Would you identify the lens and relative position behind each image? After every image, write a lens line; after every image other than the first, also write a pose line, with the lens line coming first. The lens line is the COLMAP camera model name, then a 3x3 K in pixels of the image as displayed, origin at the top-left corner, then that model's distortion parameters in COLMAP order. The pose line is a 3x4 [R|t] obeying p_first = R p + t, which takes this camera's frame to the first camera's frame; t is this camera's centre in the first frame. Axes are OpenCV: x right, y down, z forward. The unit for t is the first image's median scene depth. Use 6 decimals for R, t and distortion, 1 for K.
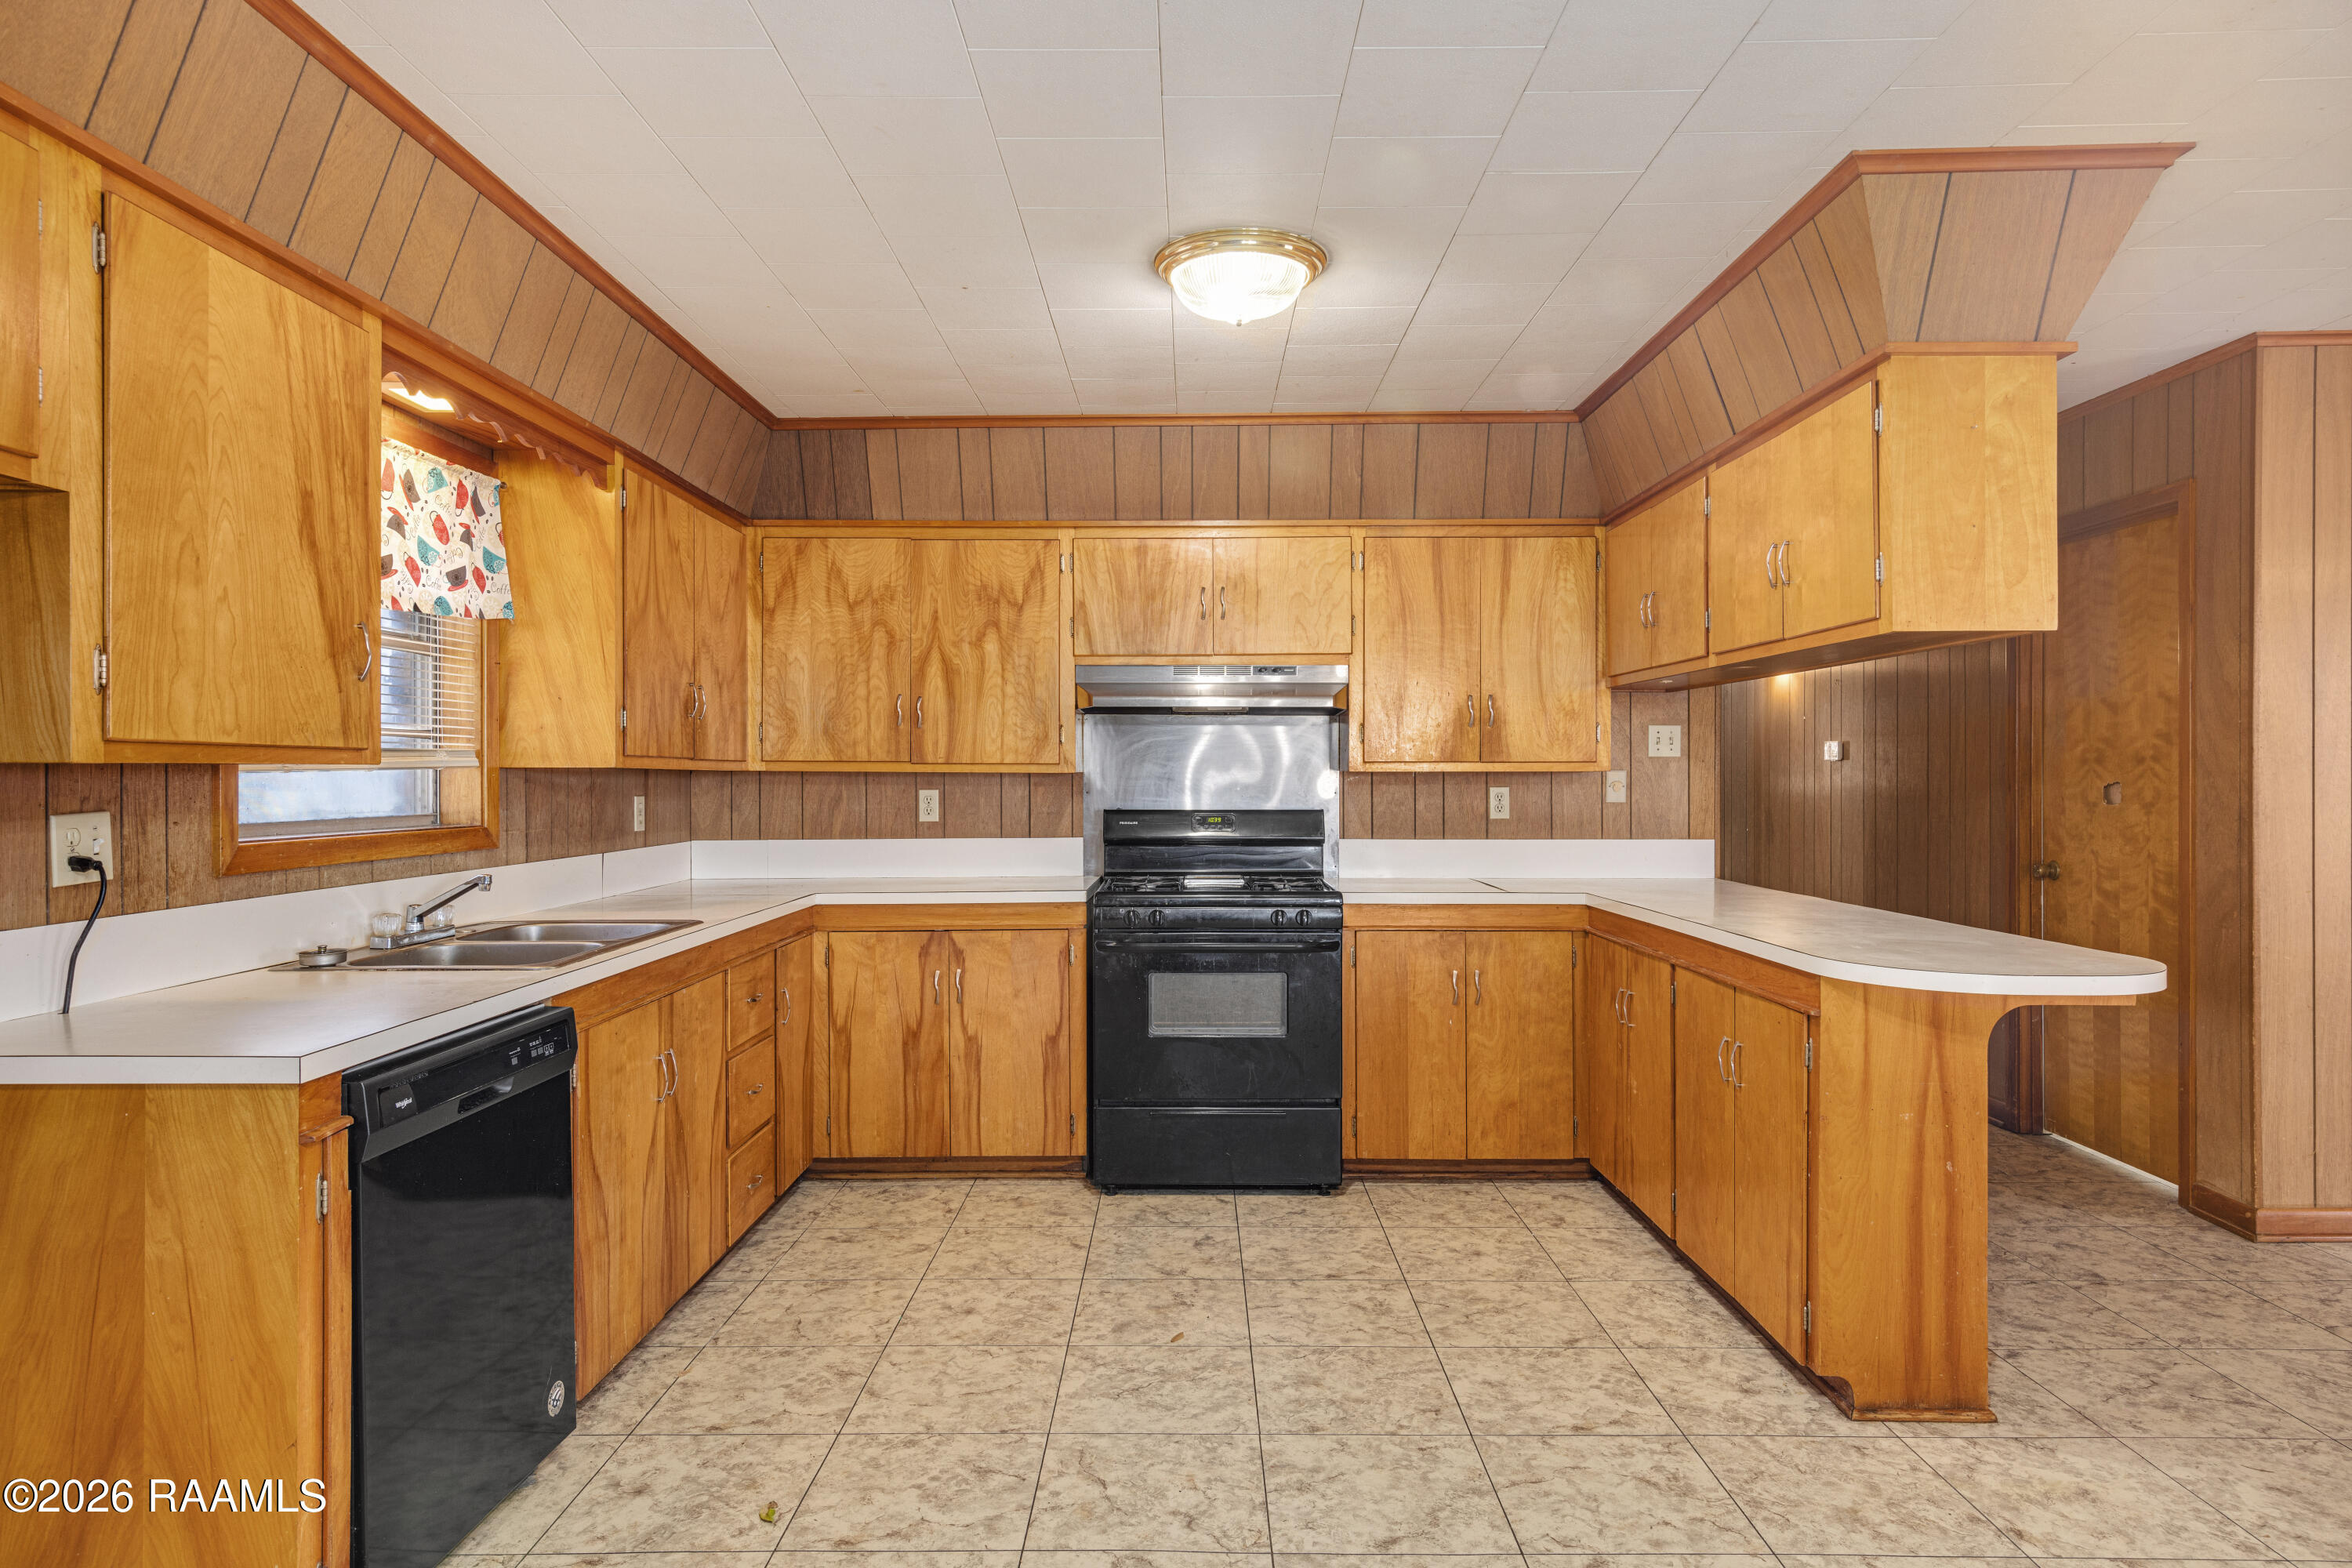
lens RADIAL K [[1368.3, 0, 1175.4], [0, 1368.3, 777.2], [0, 0, 1]] dist [0.004761, 0.003726]
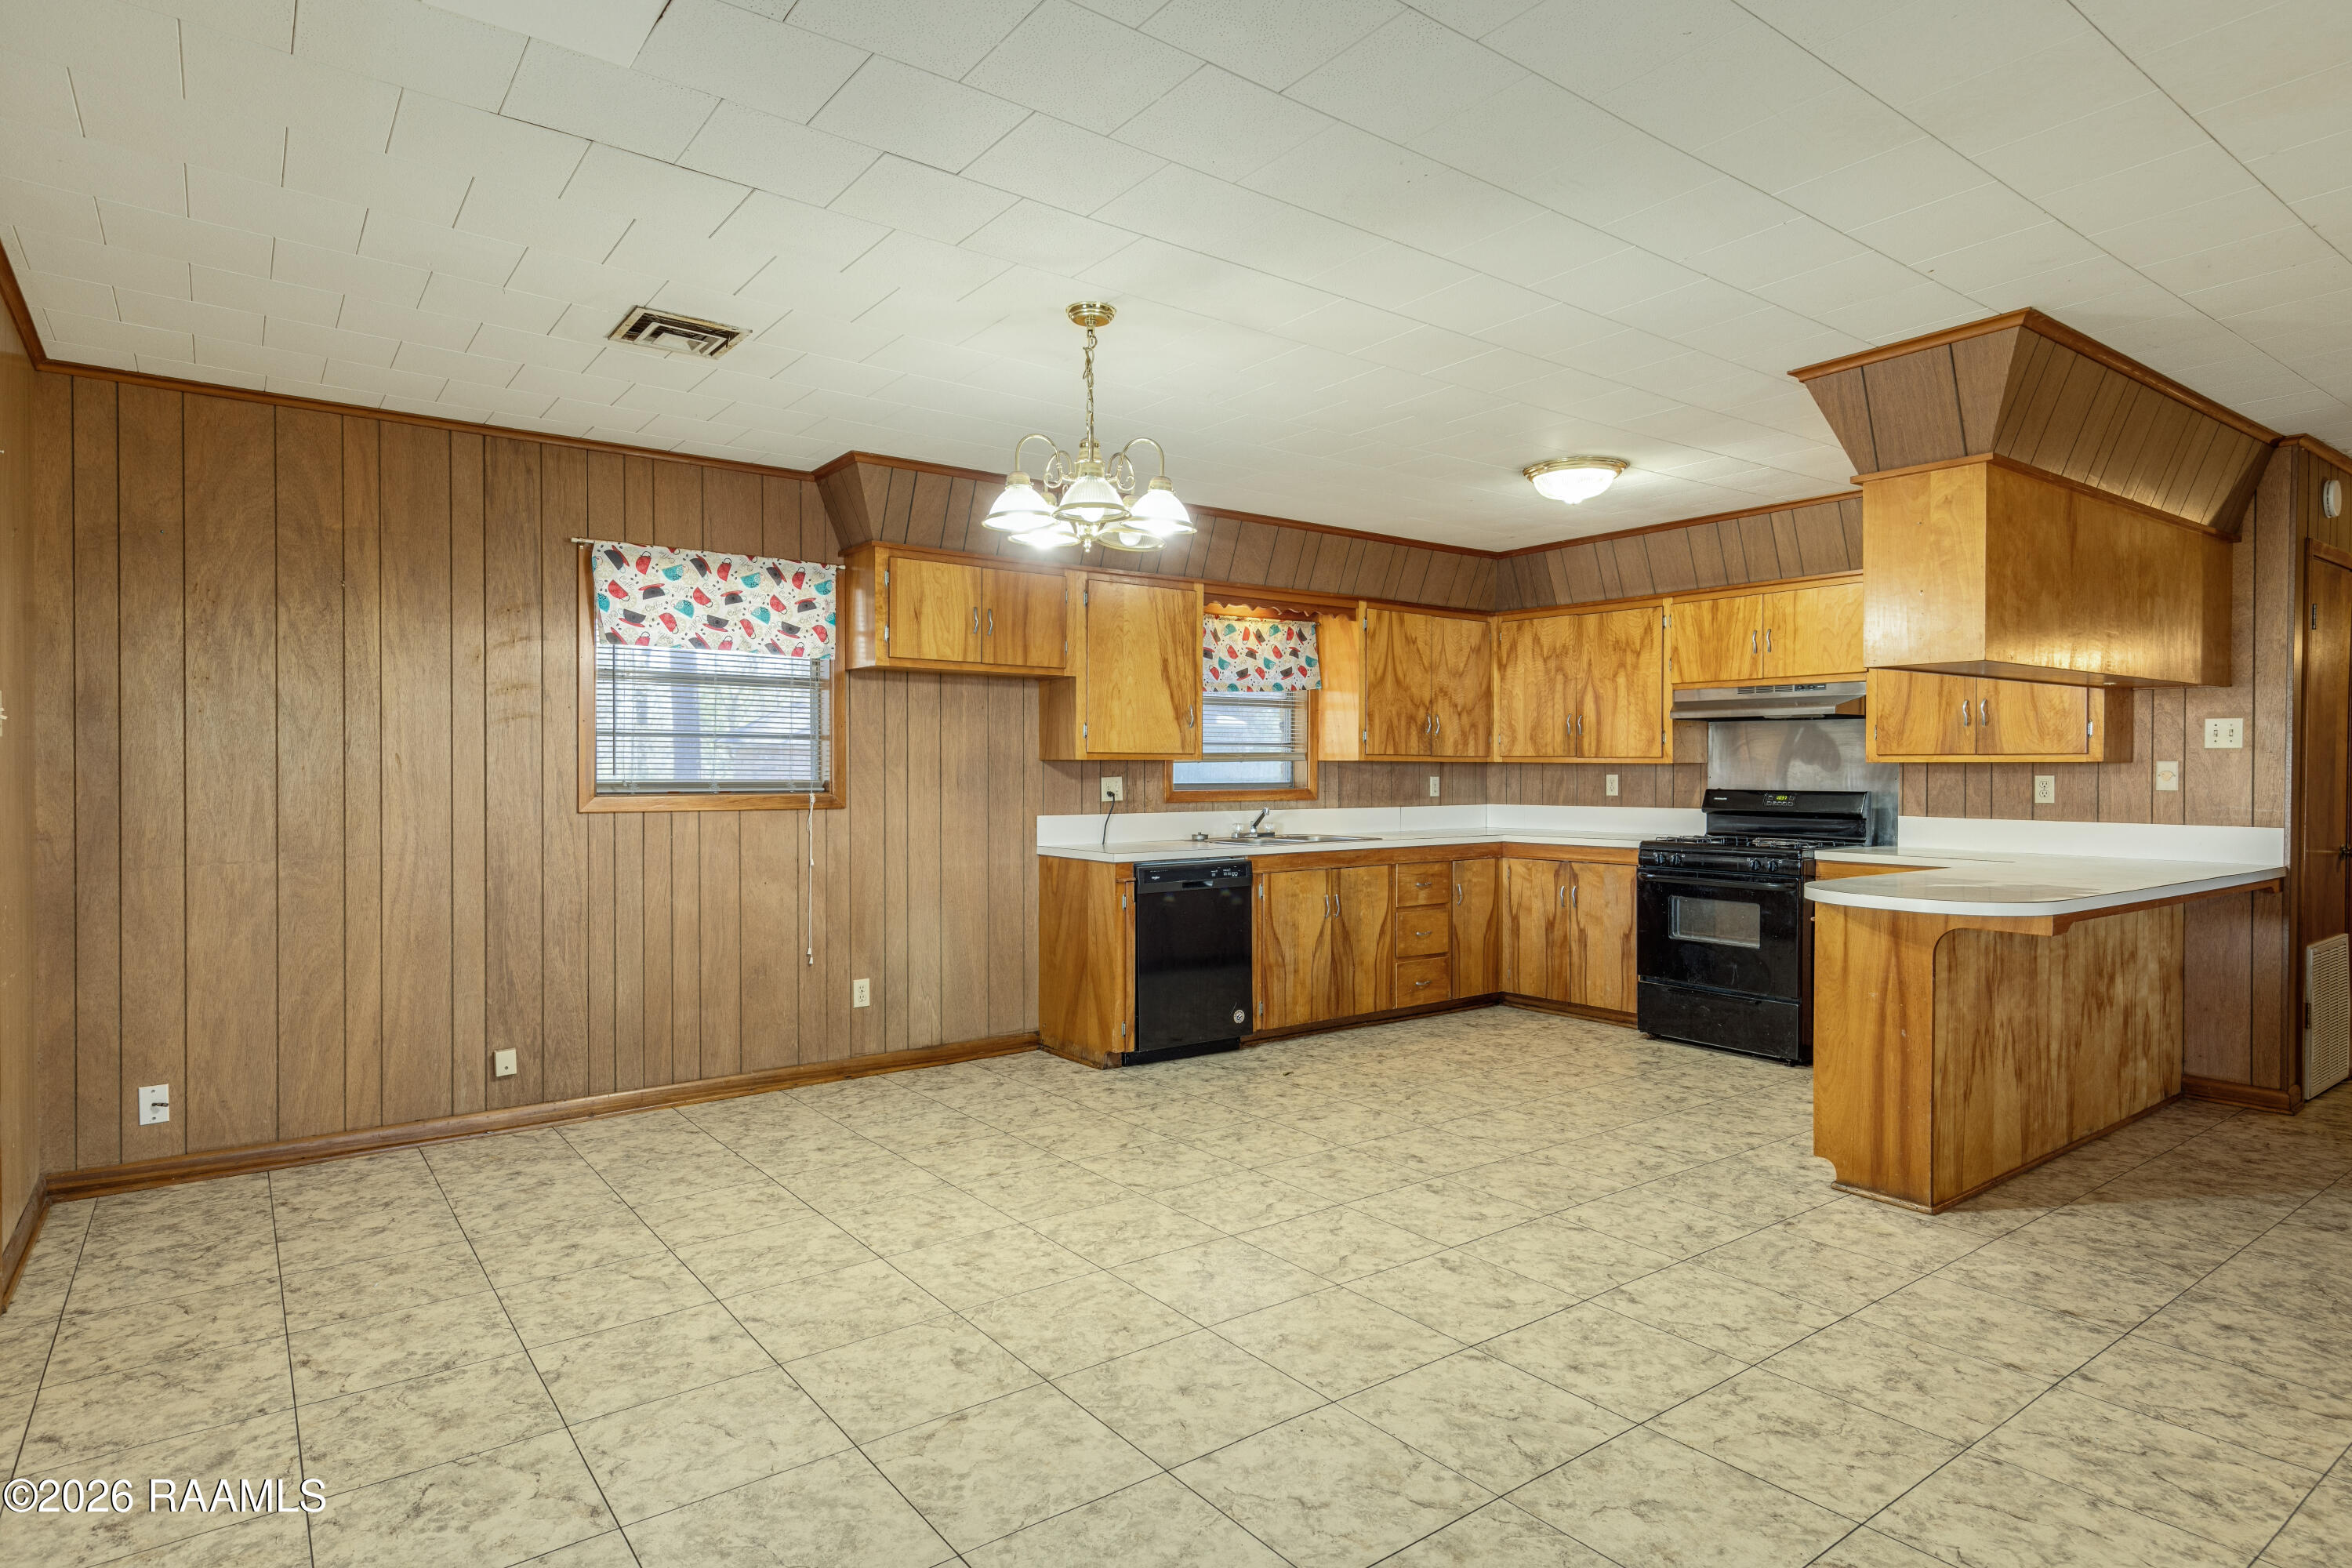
lens RADIAL K [[1270.7, 0, 1177.0], [0, 1270.7, 777.5], [0, 0, 1]] dist [0.006607, -0.000301]
pose [[0.609250, 0.008597, -0.792931, 0.884240], [-0.003233, 0.999960, 0.008357, 0.003050], [0.792971, -0.002528, 0.609254, -0.329179]]
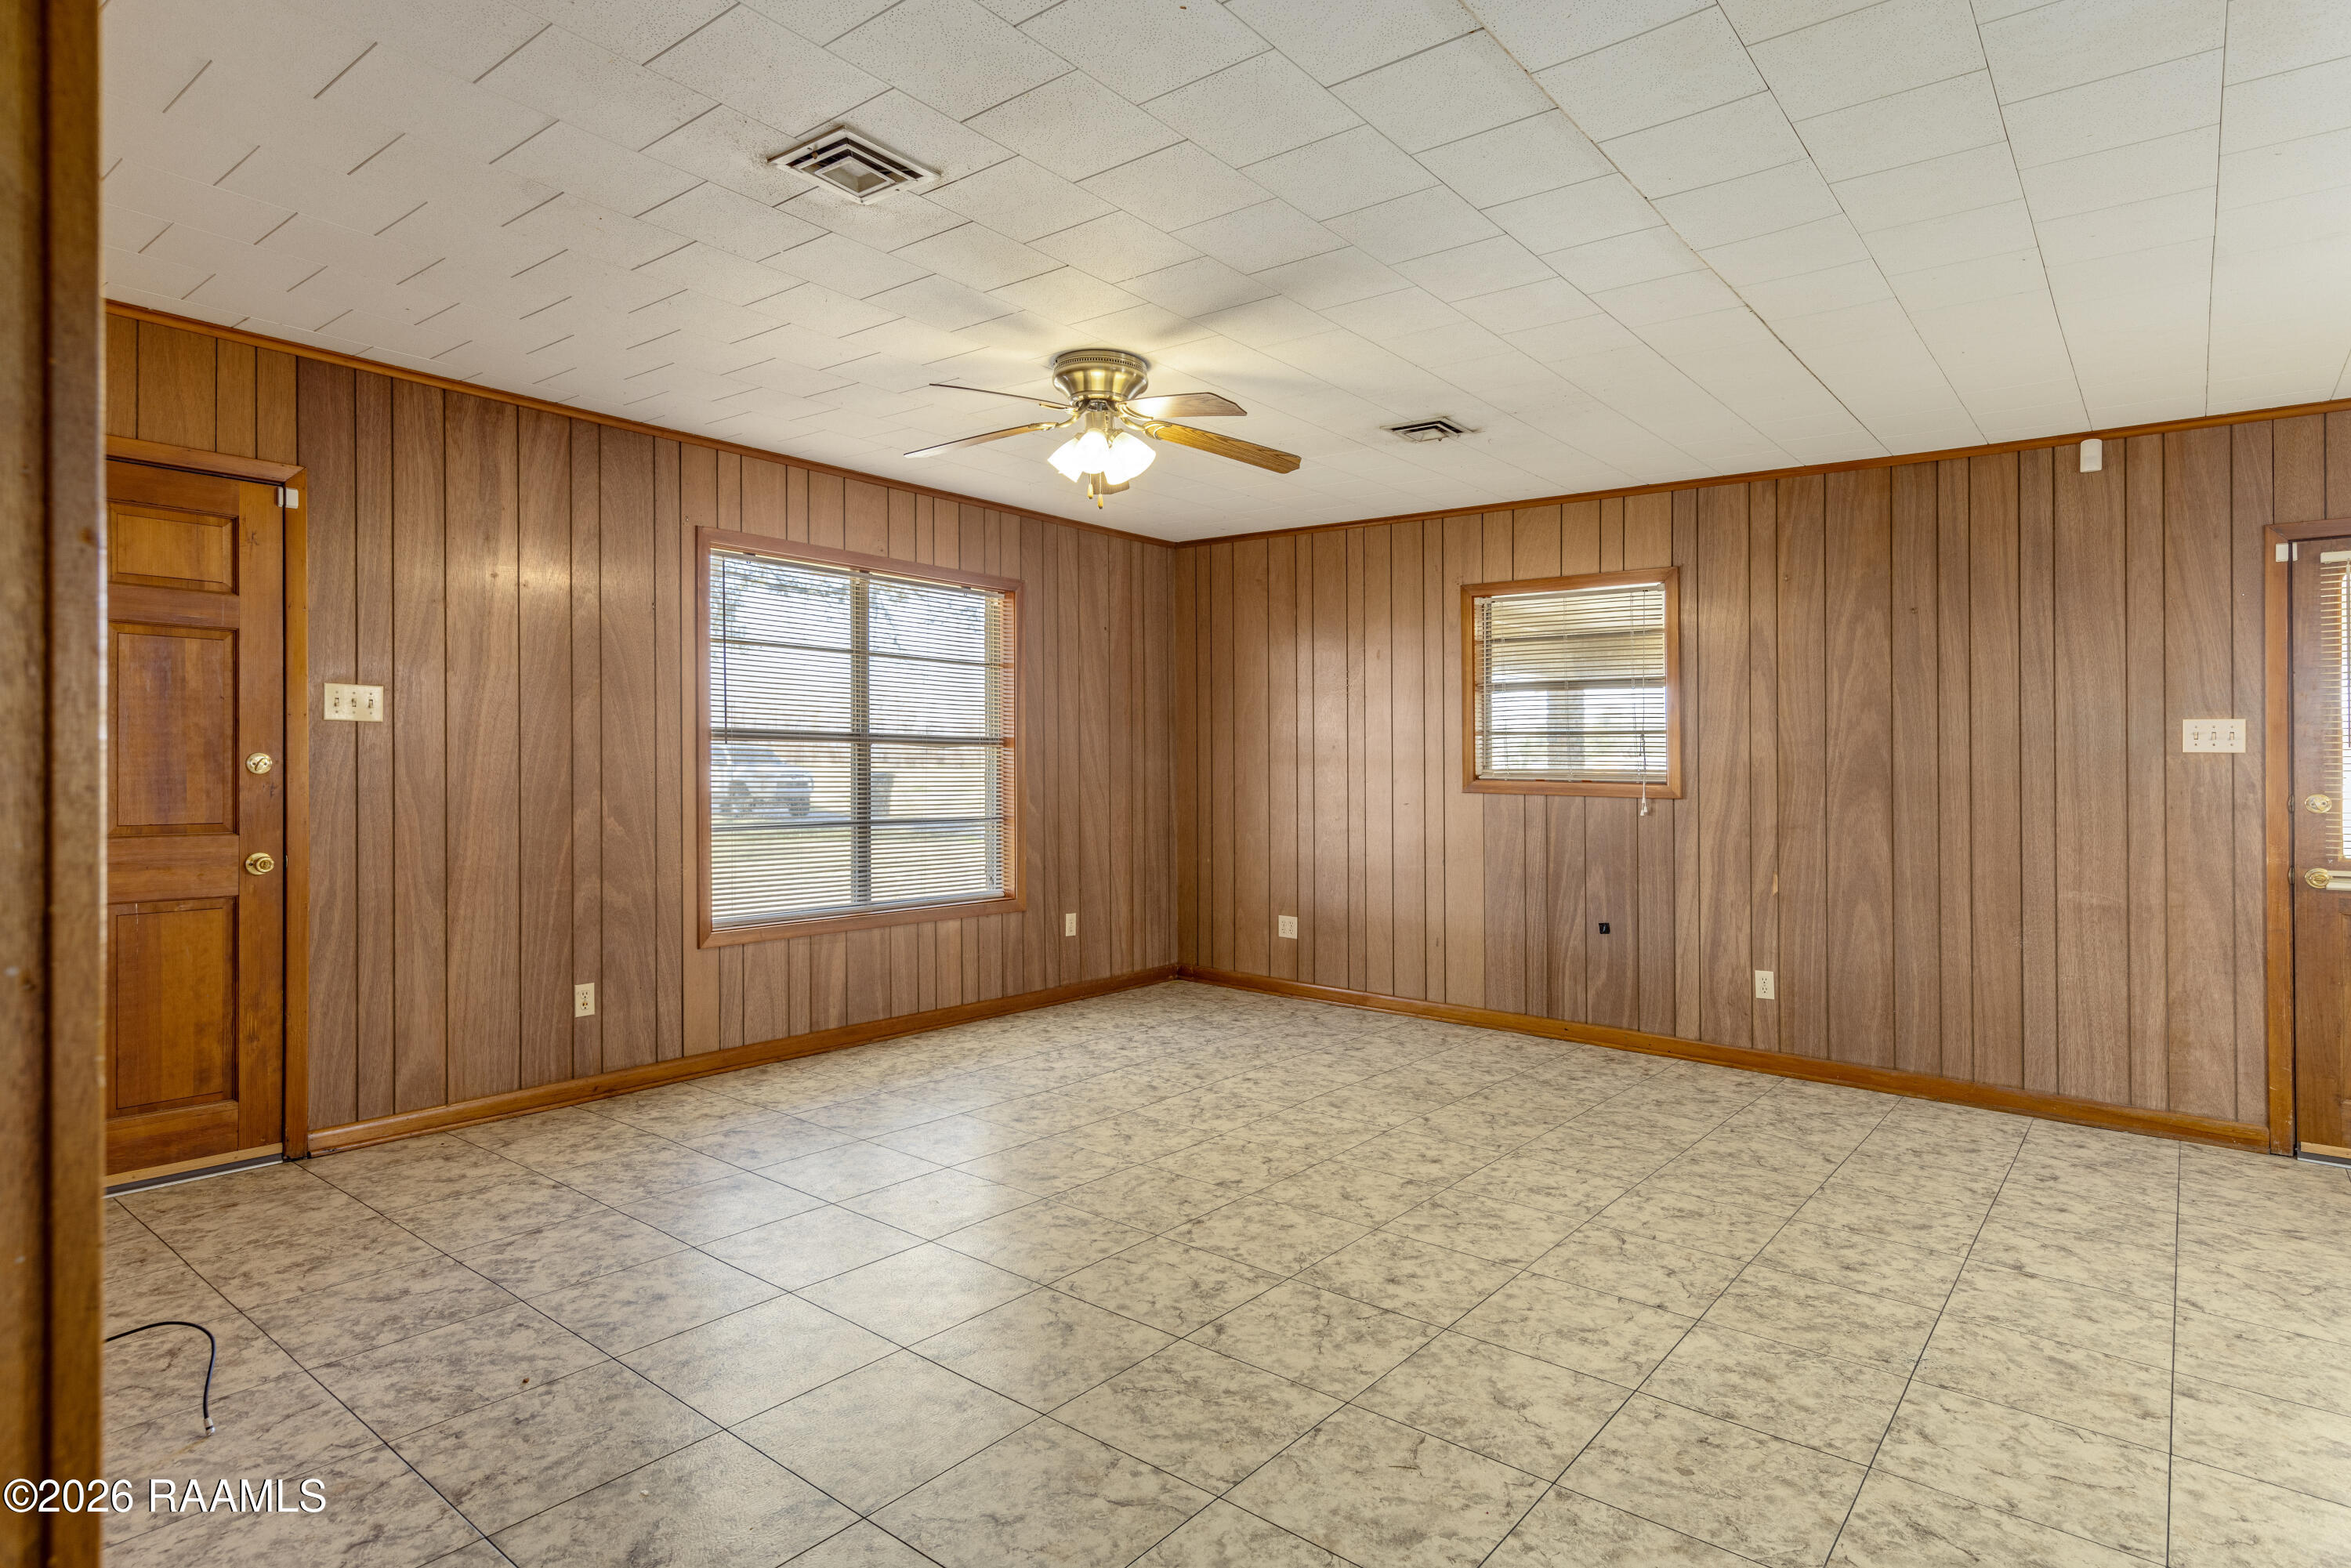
lens RADIAL K [[1243.4, 0, 1182.8], [0, 1243.4, 747.5], [0, 0, 1]] dist [0.009723, -0.001697]
pose [[-0.786783, 0.001717, 0.617227, 0.614570], [-0.009907, 0.999832, -0.015410, 0.007457], [-0.617150, -0.018239, -0.786634, 1.095440]]
